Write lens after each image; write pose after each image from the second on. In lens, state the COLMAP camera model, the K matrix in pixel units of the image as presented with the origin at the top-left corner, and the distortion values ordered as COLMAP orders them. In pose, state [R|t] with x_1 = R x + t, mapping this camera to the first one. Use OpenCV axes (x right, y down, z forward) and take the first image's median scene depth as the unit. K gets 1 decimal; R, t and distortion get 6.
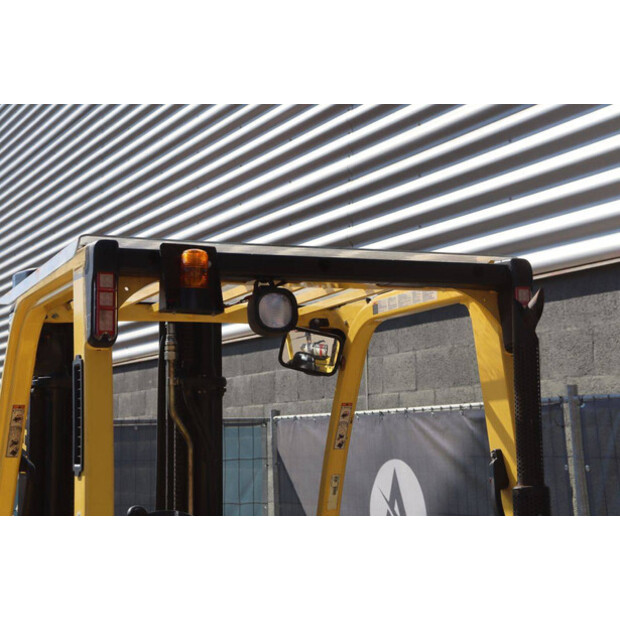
lens RADIAL K [[1351.6, 0, 310.0], [0, 1351.6, 310.0], [0, 0, 1]] dist [0.323473, 0.135983]
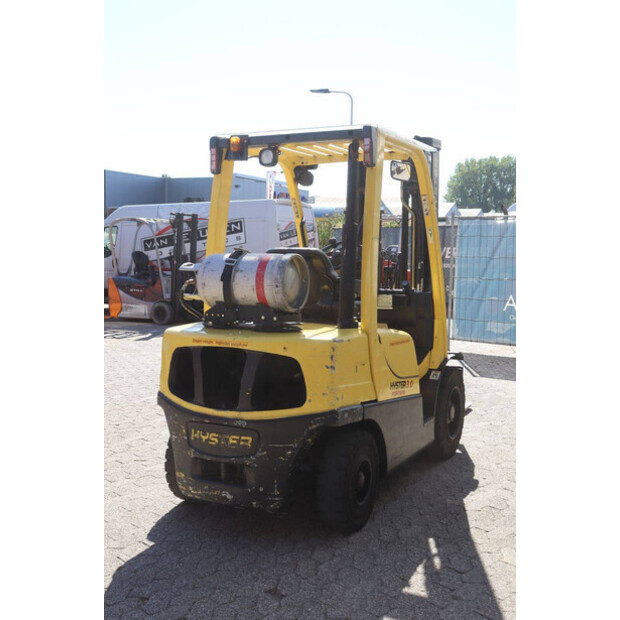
lens RADIAL K [[773.9, 0, 310.0], [0, 773.9, 310.0], [0, 0, 1]] dist [-0.007877, 0.081204]
pose [[0.652474, 0.081214, -0.753447, 0.843944], [0.061783, 0.985230, 0.159701, 0.041310], [0.755289, -0.150751, 0.637819, 0.044264]]
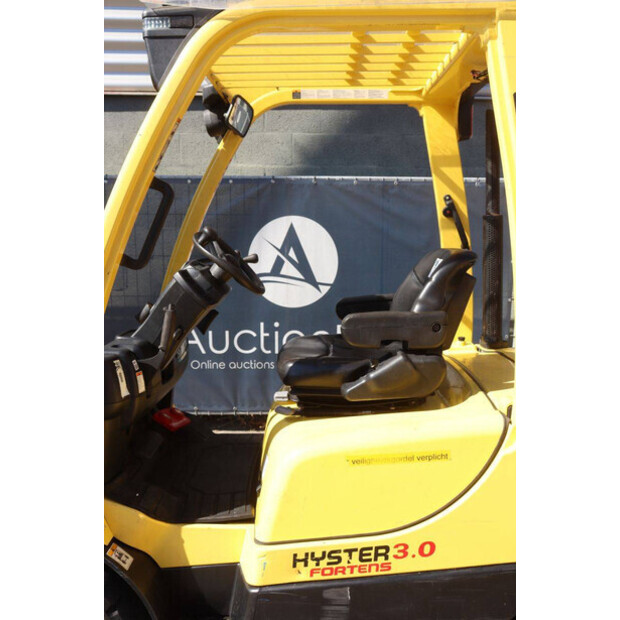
lens RADIAL K [[622.5, 0, 310.0], [0, 622.5, 310.0], [0, 0, 1]] dist [-0.111344, 0.205451]
pose [[0.391719, -0.100719, 0.914556, -0.529809], [-0.106247, 0.982390, 0.153696, 0.113102], [-0.913930, -0.157374, 0.374120, 0.656666]]
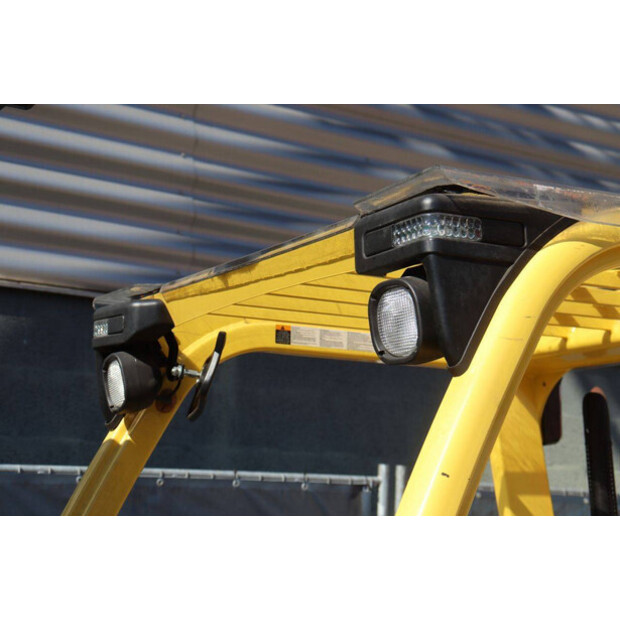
lens RADIAL K [[1262.0, 0, 310.0], [0, 1262.0, 310.0], [0, 0, 1]] dist [0.215492, 0.129136]
pose [[-0.161872, 0.181101, 0.970052, -0.531092], [-0.111523, 0.973361, -0.200328, 0.103886], [-0.980490, -0.140611, -0.137363, 1.000132]]
